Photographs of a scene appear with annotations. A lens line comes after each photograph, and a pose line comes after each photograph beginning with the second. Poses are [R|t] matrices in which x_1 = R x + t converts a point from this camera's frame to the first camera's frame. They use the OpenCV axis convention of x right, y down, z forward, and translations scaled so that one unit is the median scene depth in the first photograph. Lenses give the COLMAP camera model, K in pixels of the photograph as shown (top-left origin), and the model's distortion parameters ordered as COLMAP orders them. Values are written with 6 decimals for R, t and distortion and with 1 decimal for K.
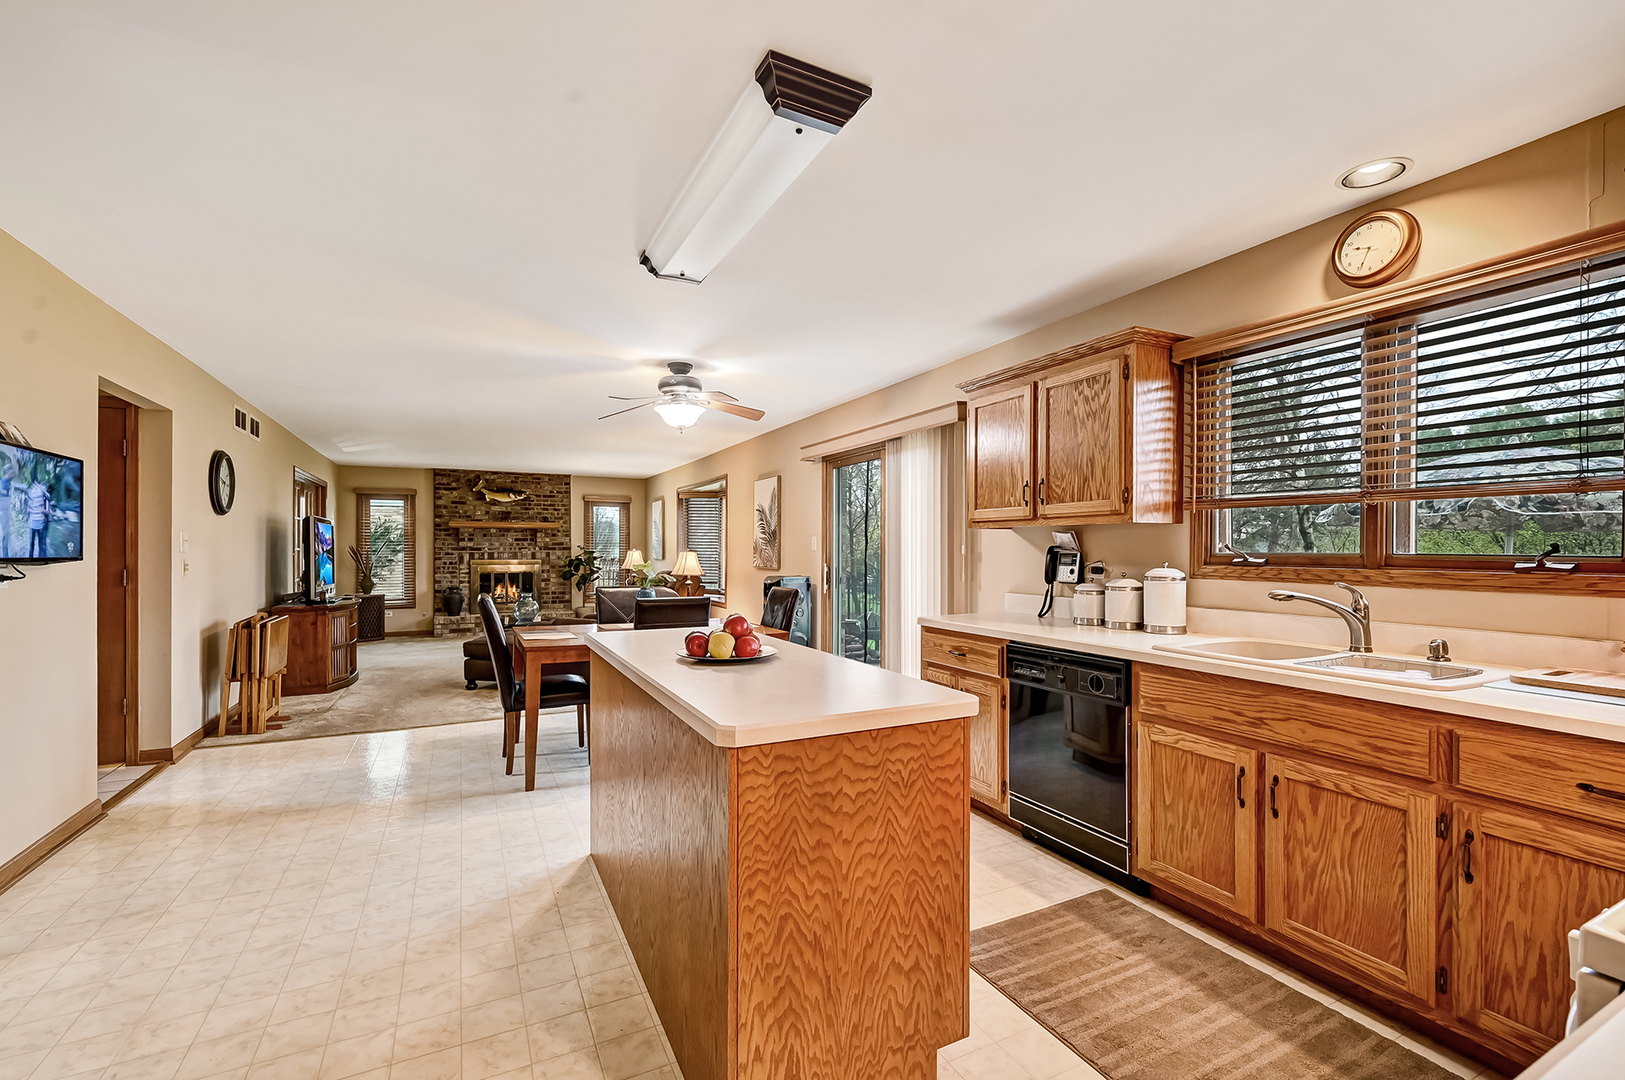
lens RADIAL K [[679.0, 0, 822.1], [0, 679.0, 551.9], [0, 0, 1]] dist [0.001753, 0.000135]
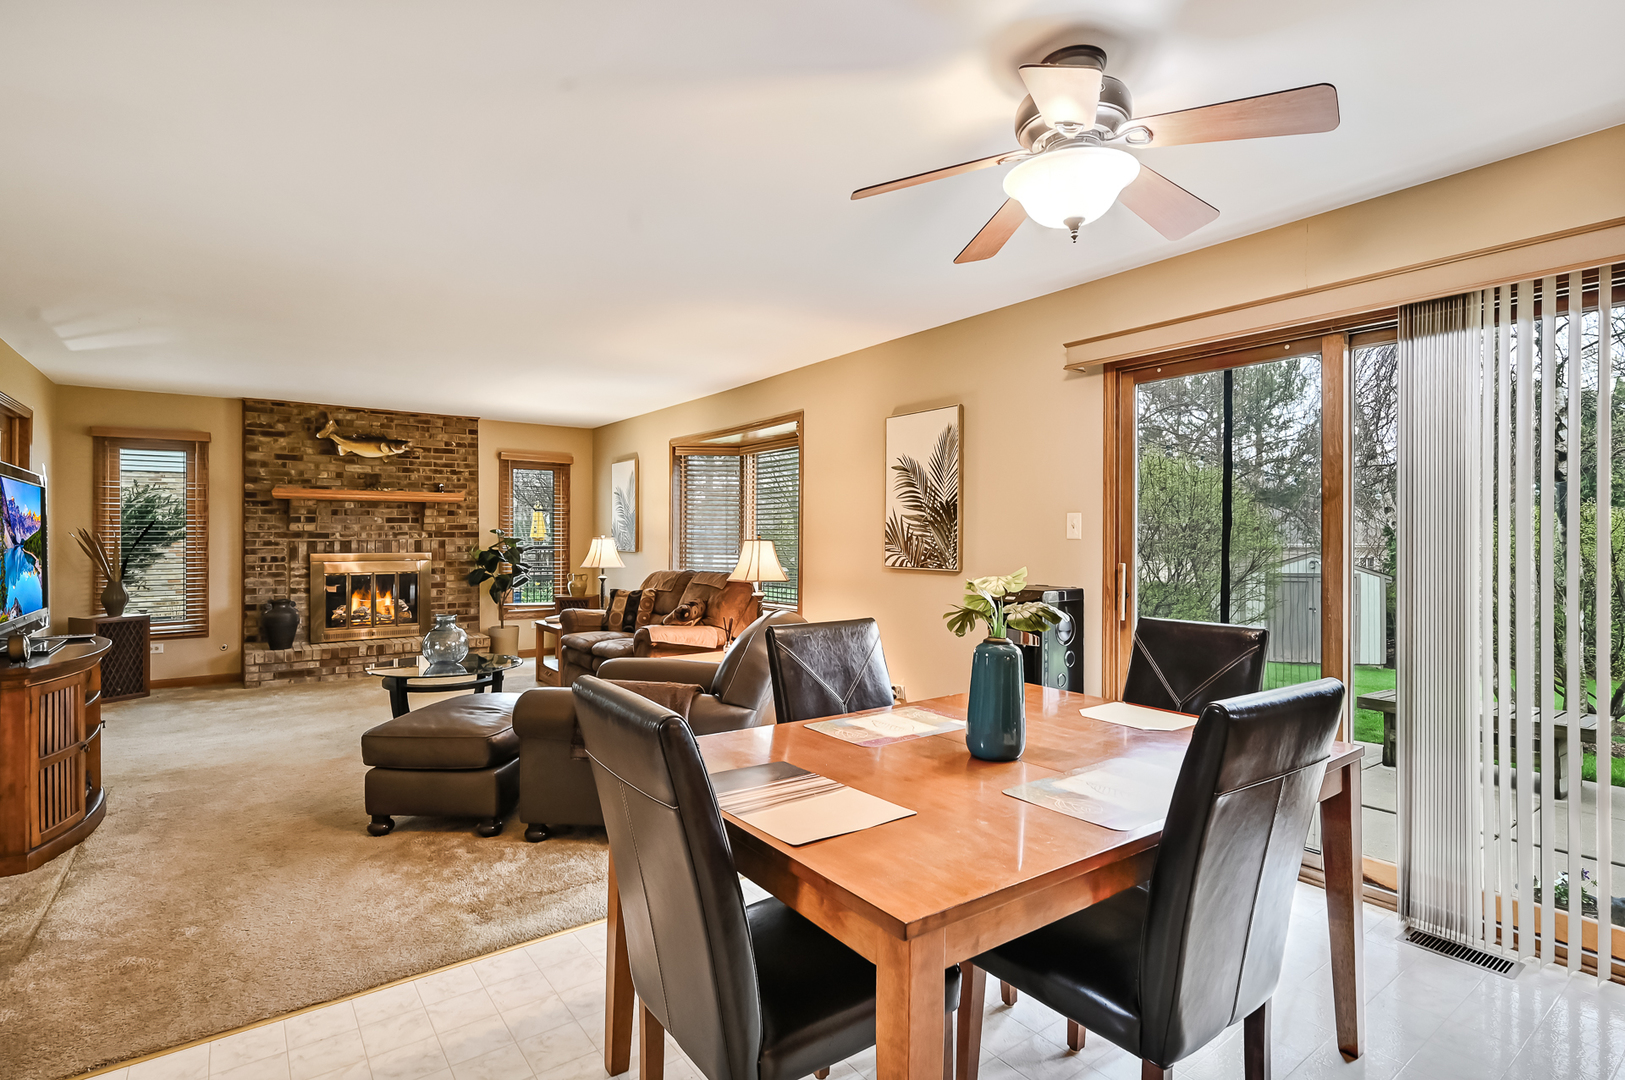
lens RADIAL K [[799.0, 0, 852.9], [0, 799.0, 537.1], [0, 0, 1]] dist [0.000638, -0.001423]
pose [[0.986236, -0.000428, 0.165343, -0.164297], [0.000803, 0.999997, -0.002198, -0.000717], [-0.165341, 0.002300, 0.986234, 0.230231]]
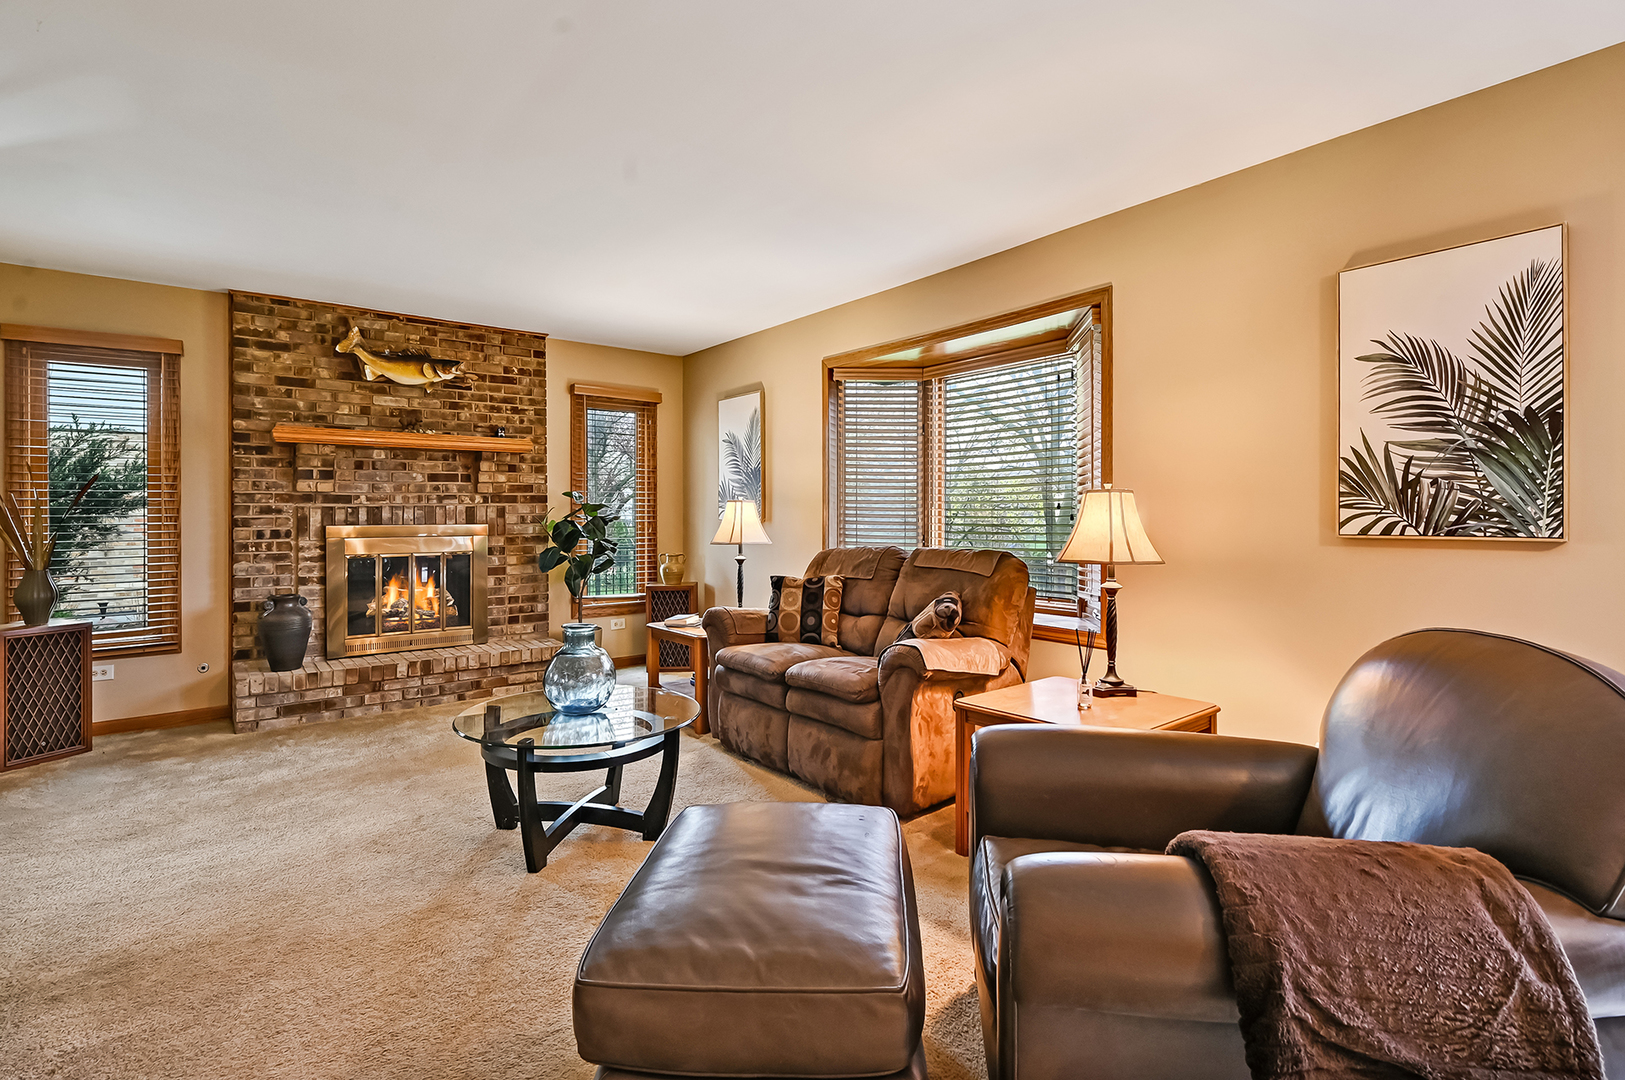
lens RADIAL K [[799.0, 0, 760.8], [0, 799.0, 511.0], [0, 0, 1]] dist [0.000638, -0.001423]
pose [[0.993270, -0.008110, 0.115535, -0.318722], [0.009327, 0.999907, -0.009998, 0.010449], [-0.115443, 0.011008, 0.993253, 0.504280]]
